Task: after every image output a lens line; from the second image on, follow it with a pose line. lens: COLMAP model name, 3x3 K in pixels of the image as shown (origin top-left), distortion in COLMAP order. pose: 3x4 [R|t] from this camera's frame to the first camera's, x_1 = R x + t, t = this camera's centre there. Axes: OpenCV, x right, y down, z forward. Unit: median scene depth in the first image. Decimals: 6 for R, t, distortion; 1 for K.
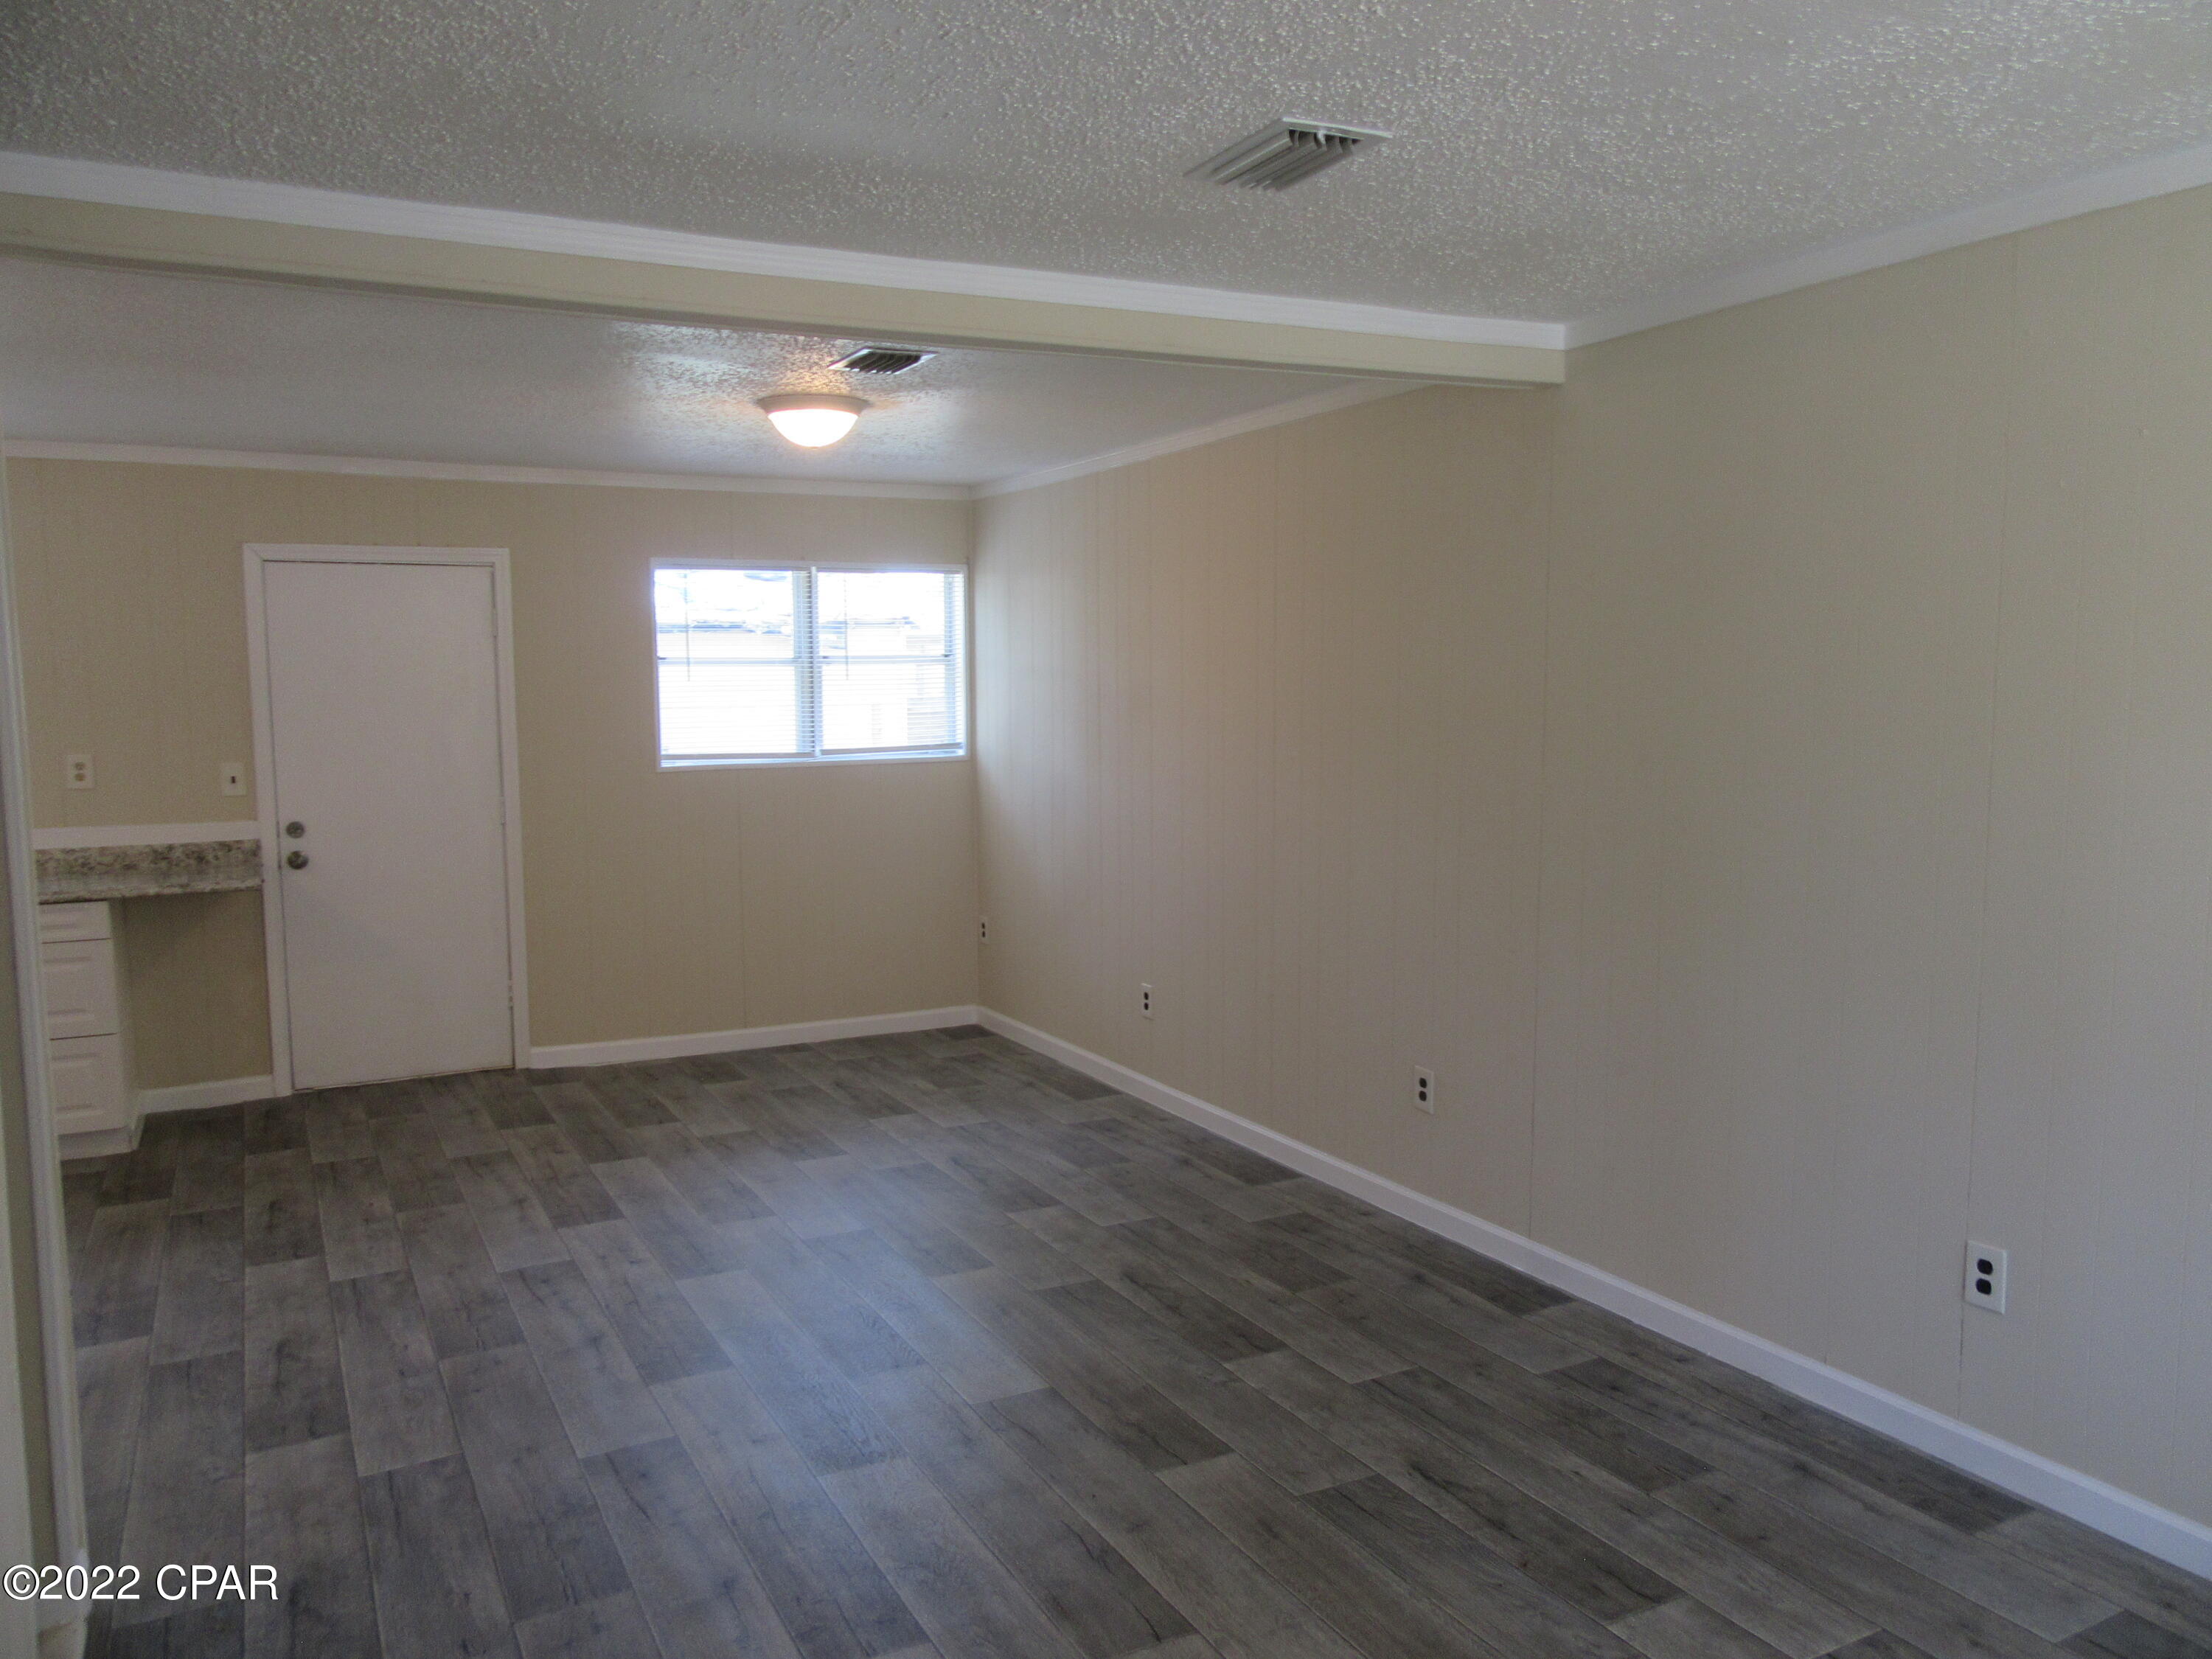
lens RADIAL K [[1637.7, 0, 1123.4], [0, 1637.7, 815.2], [0, 0, 1]] dist [-0.007453, 0.008279]
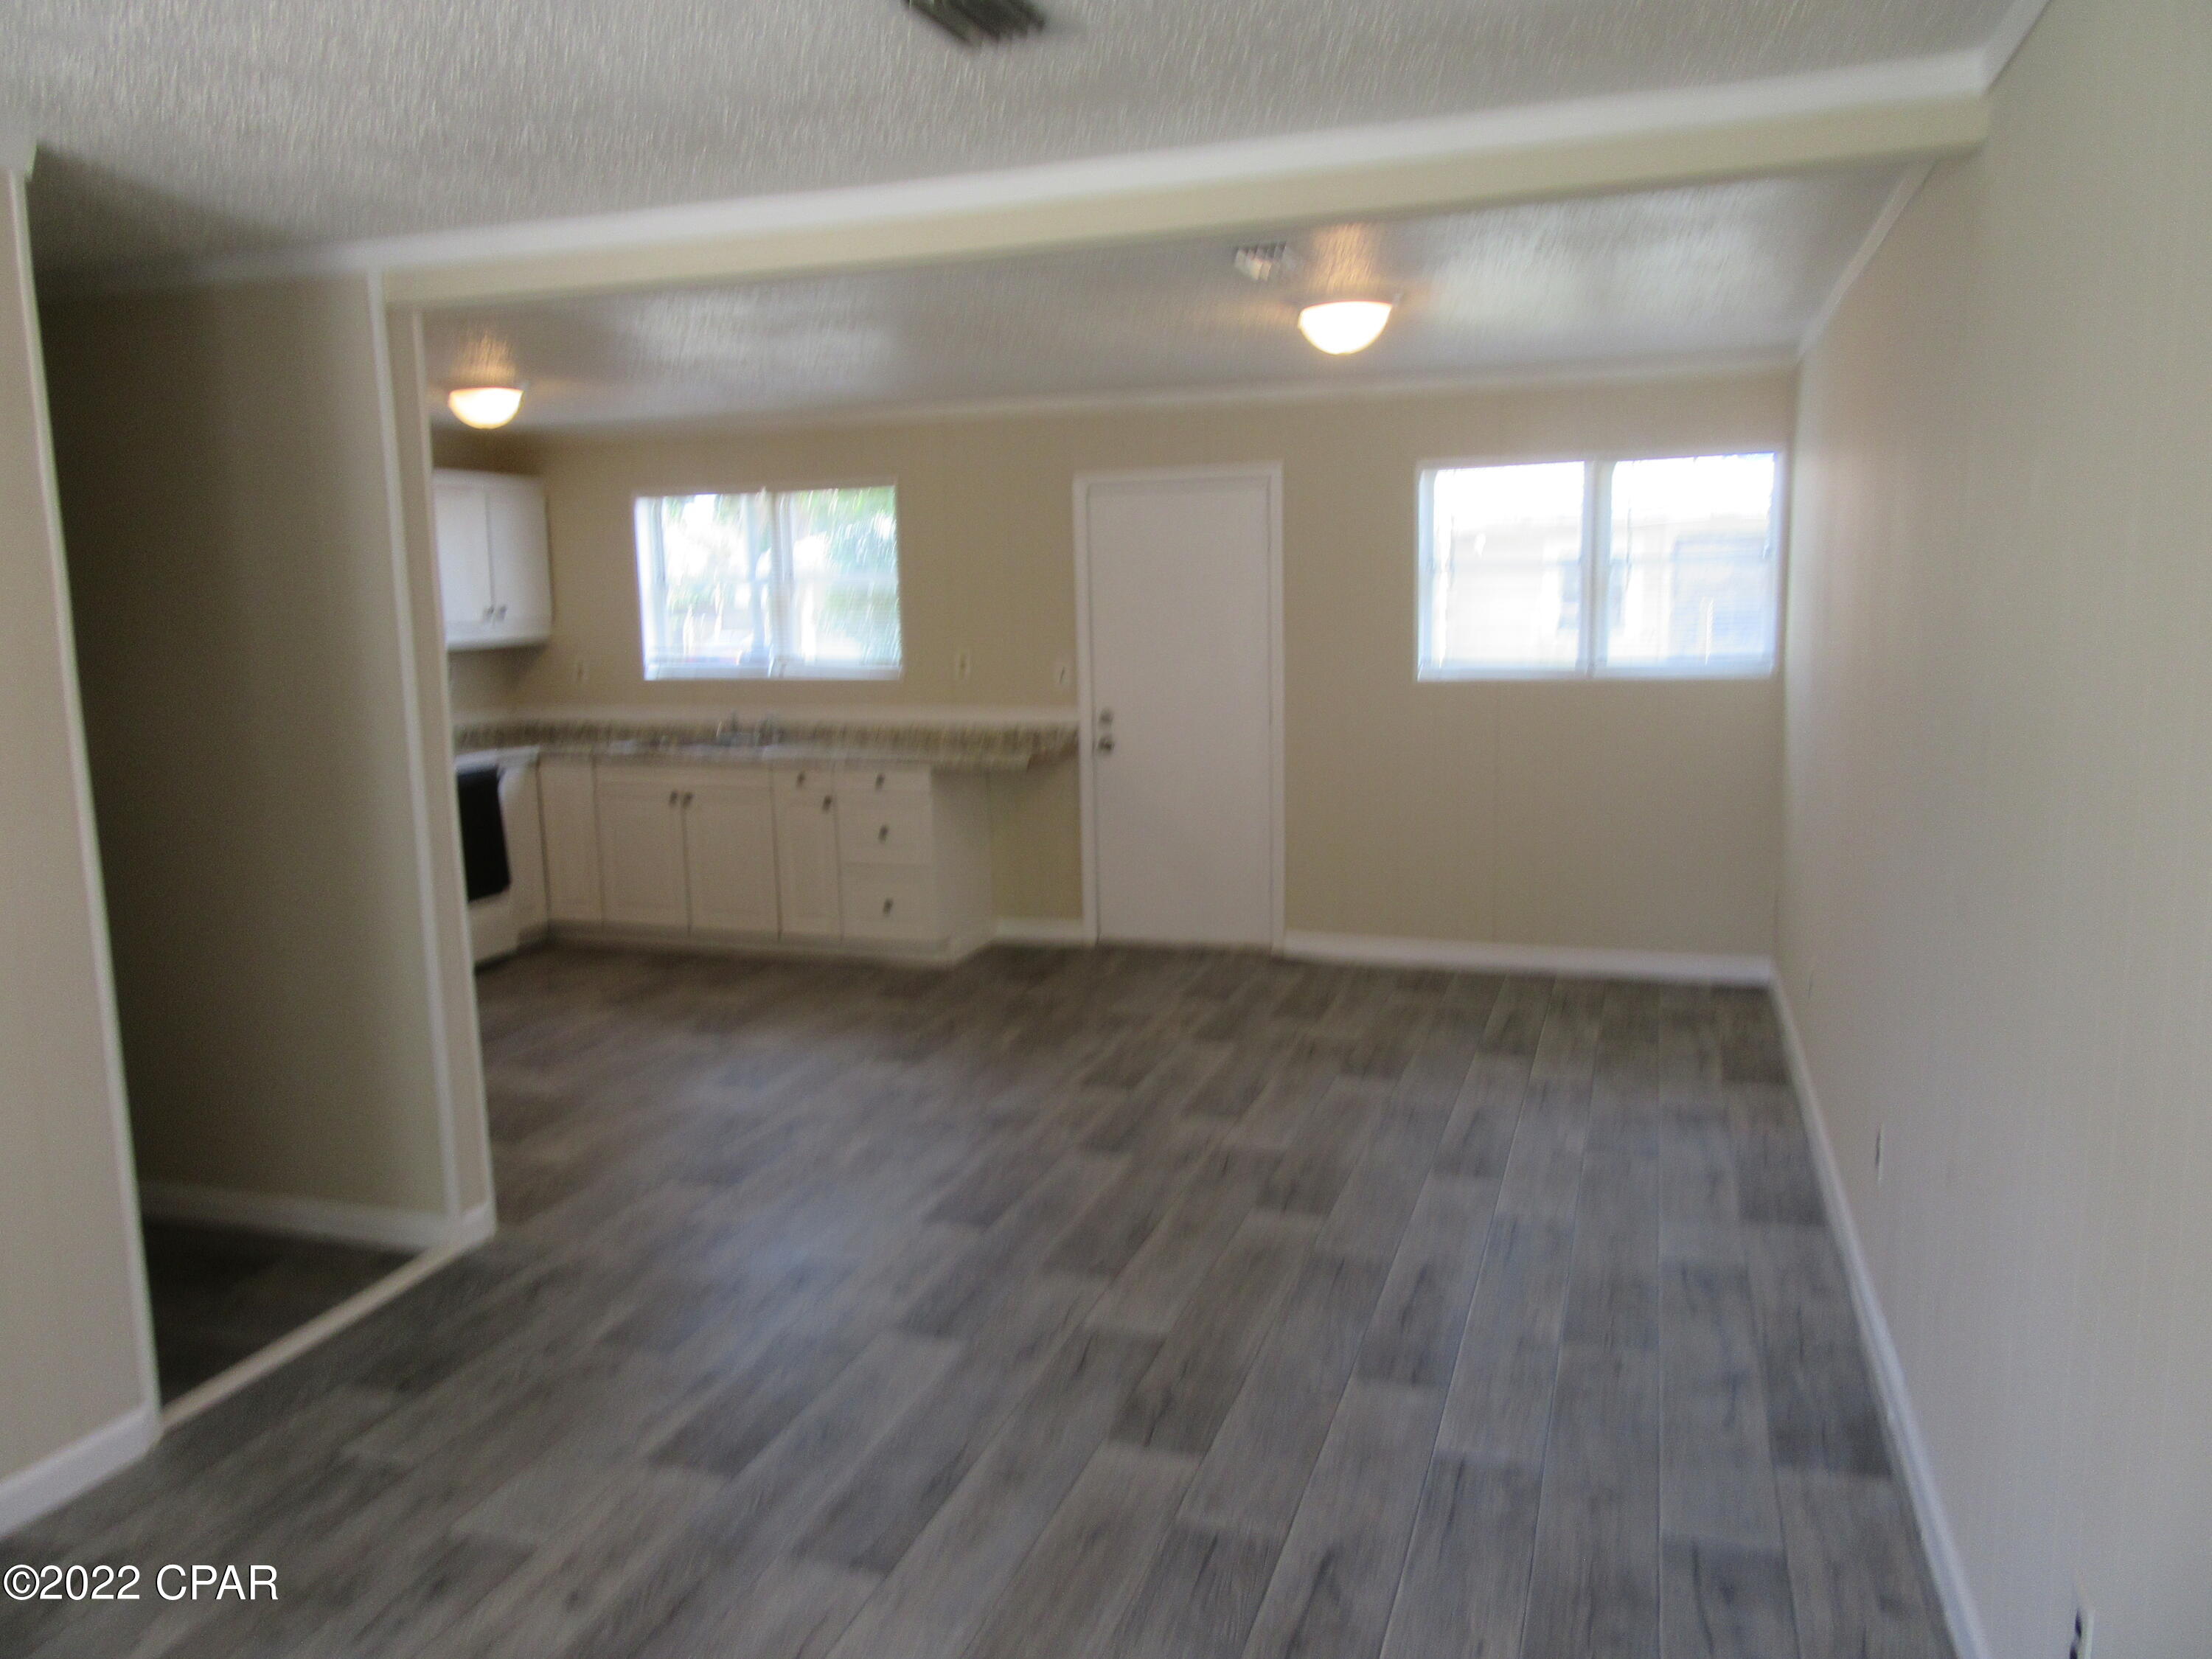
lens RADIAL K [[1637.7, 0, 1052.7], [0, 1637.7, 803.8], [0, 0, 1]] dist [-0.007453, 0.008279]
pose [[0.677709, 0.084364, -0.730475, 0.333598], [-0.041688, 0.996207, 0.076377, -0.018713], [0.734148, -0.021309, 0.678655, 0.174215]]
